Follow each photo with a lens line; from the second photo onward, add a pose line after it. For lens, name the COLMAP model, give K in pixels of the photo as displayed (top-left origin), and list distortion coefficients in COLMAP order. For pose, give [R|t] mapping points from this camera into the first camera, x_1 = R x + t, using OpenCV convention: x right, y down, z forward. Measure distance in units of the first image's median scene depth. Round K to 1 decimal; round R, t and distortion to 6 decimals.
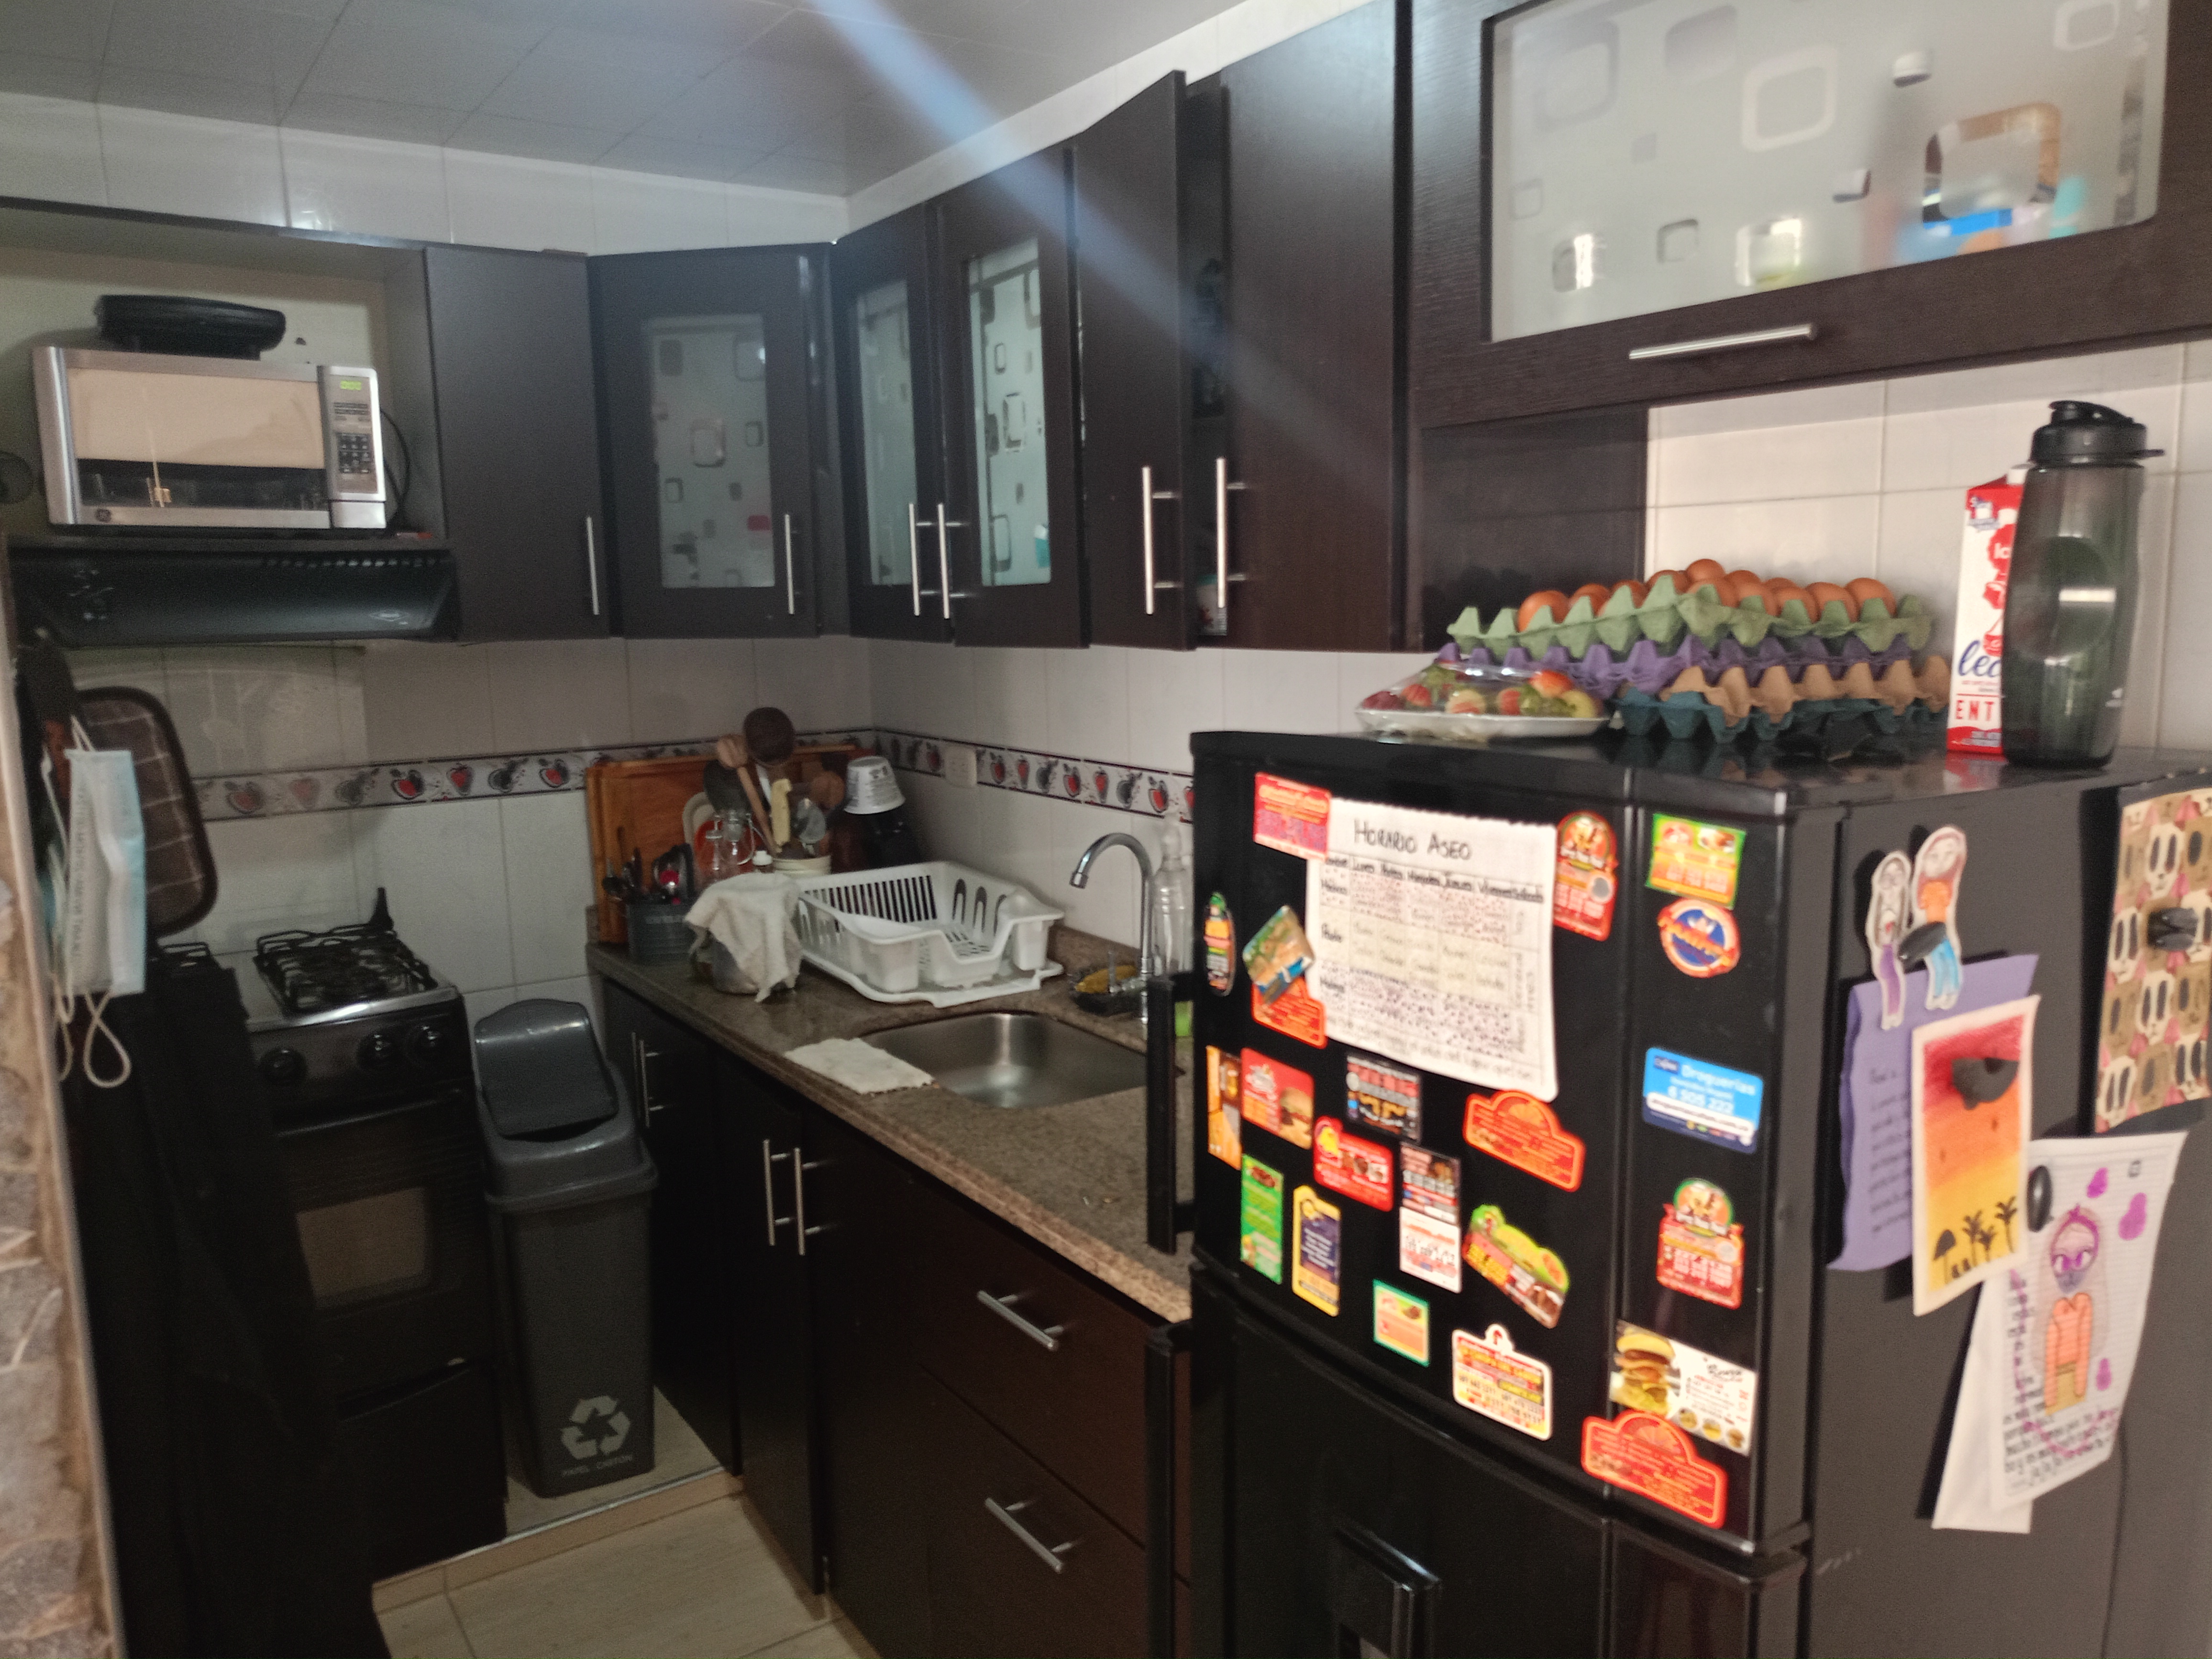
lens RADIAL K [[1650.4, 0, 1102.4], [0, 1650.4, 837.9], [0, 0, 1]] dist [0.026898, -0.010792]
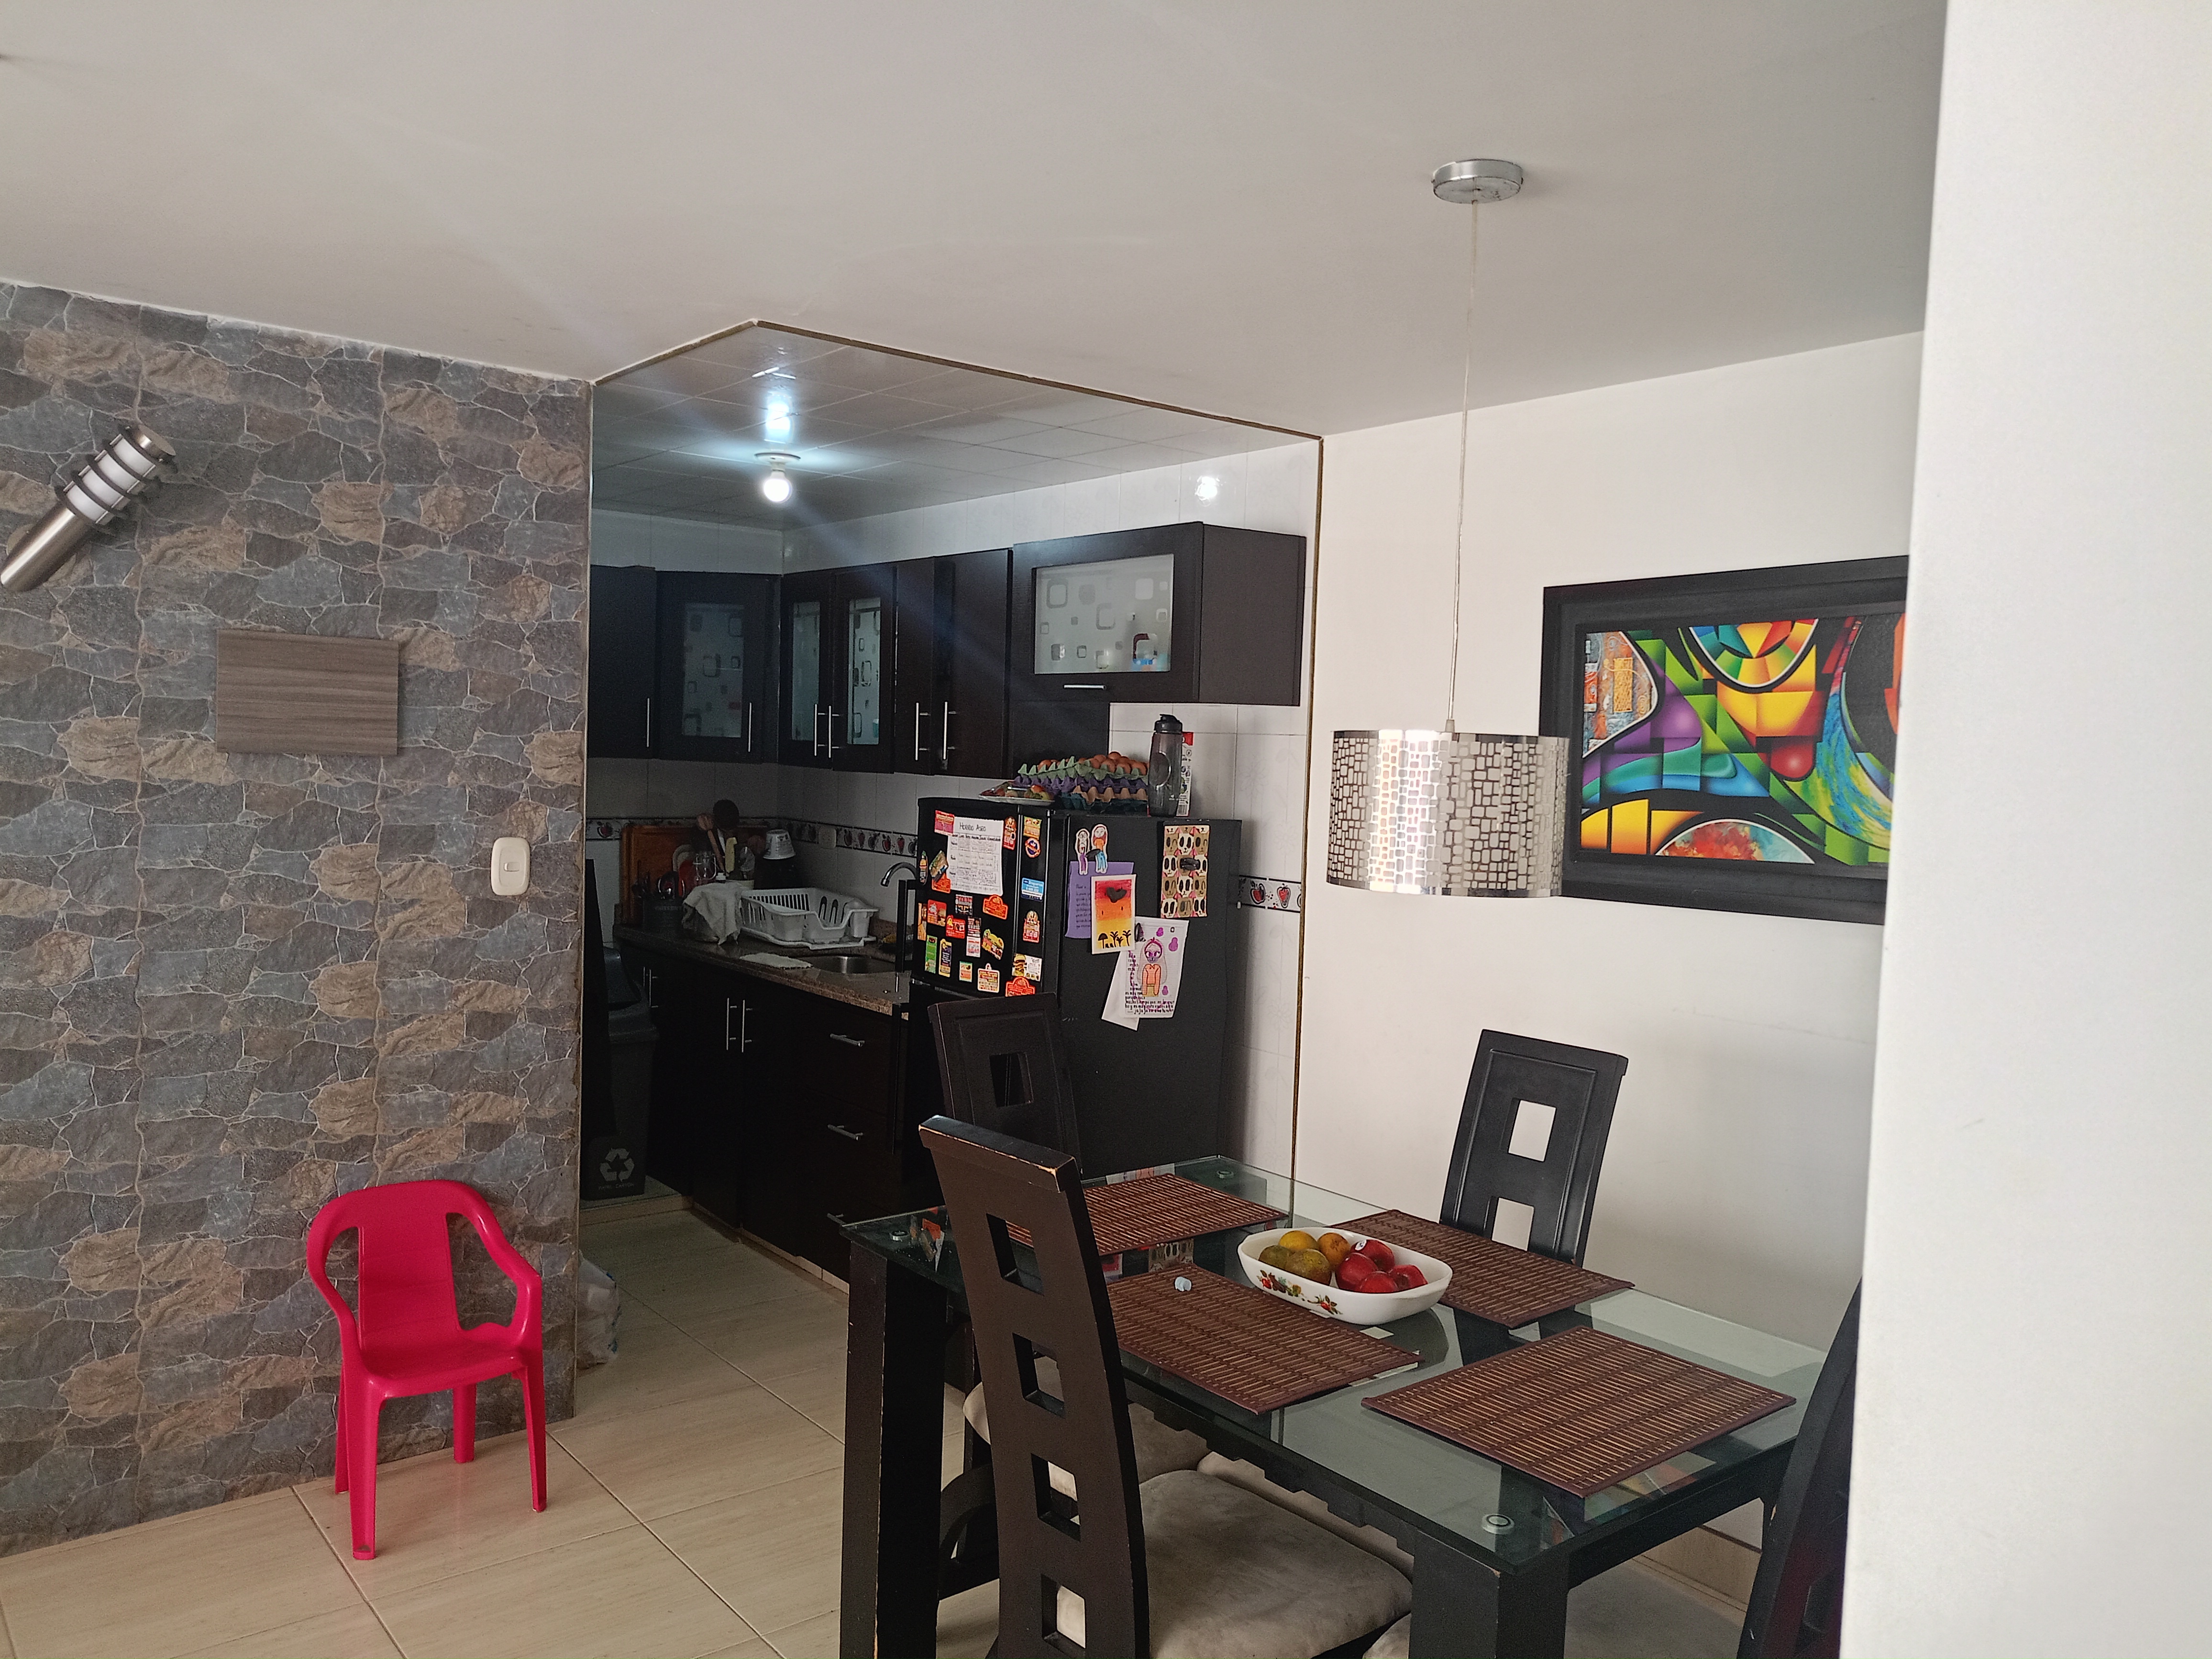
lens RADIAL K [[1650.4, 0, 1102.4], [0, 1650.4, 837.9], [0, 0, 1]] dist [0.026898, -0.010792]
pose [[0.994188, 0.051340, 0.094624, 0.099733], [-0.042221, 0.994488, -0.095976, 0.265288], [-0.099029, 0.091423, 0.990876, -1.892650]]
